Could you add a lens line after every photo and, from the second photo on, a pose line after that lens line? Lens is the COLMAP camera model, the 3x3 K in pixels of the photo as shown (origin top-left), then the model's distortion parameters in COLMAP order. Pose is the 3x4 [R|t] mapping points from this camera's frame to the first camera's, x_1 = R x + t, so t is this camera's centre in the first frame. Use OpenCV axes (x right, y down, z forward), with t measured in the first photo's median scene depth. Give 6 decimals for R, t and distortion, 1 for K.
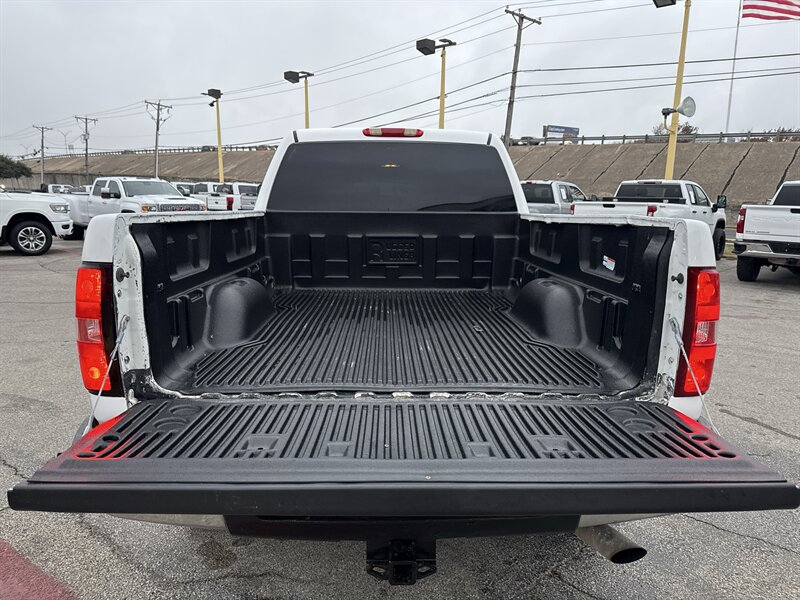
lens RADIAL K [[573.6, 0, 398.0], [0, 573.6, 300.2], [0, 0, 1]] dist [0.001728, -0.011856]
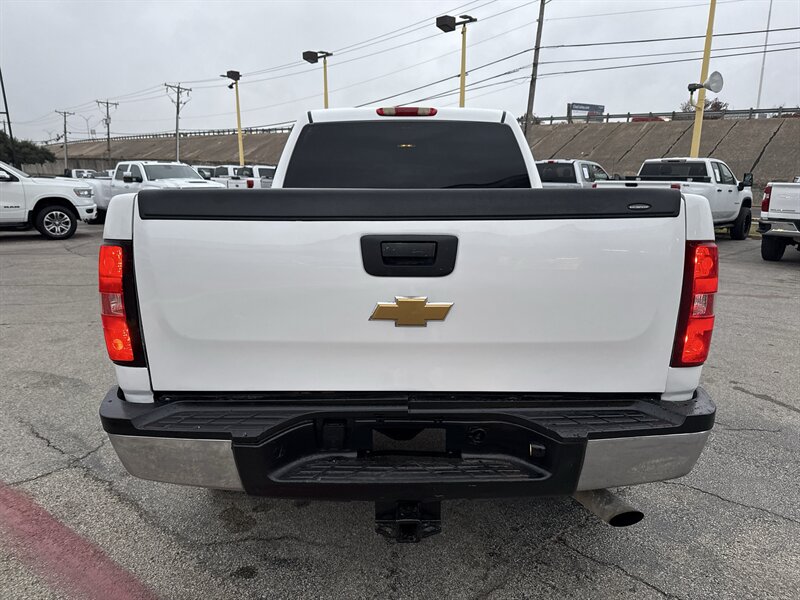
lens RADIAL K [[575.5, 0, 402.0], [0, 575.5, 307.1], [0, 0, 1]] dist [-0.008959, -0.000791]
pose [[0.999528, -0.003155, -0.030545, 0.003200], [0.004429, 0.999118, 0.041761, 0.001748], [0.030386, -0.041876, 0.998661, -0.004709]]
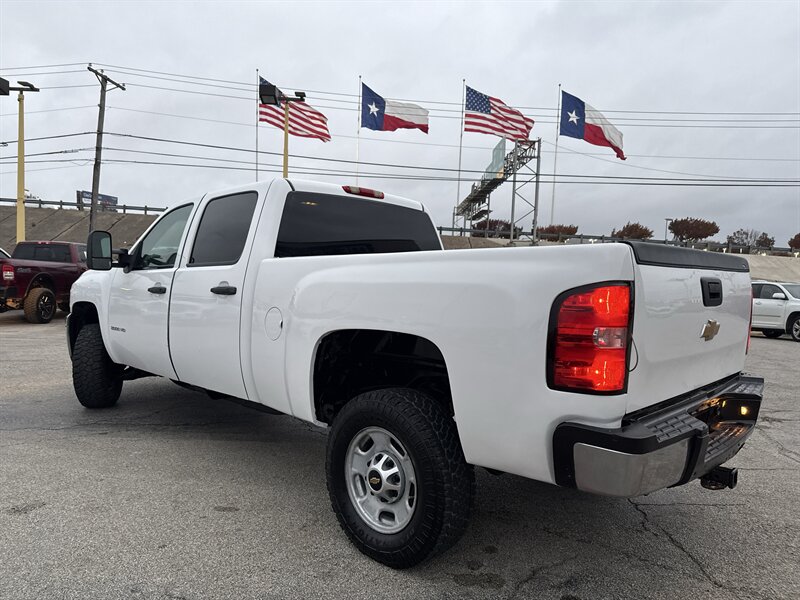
lens RADIAL K [[567.8, 0, 396.4], [0, 567.8, 304.9], [0, 0, 1]] dist [0.008762, -0.002482]
pose [[0.722715, -0.026496, 0.690638, -0.182506], [0.104244, 0.992012, -0.071028, 0.002548], [-0.683239, 0.123328, 0.719705, 0.046571]]
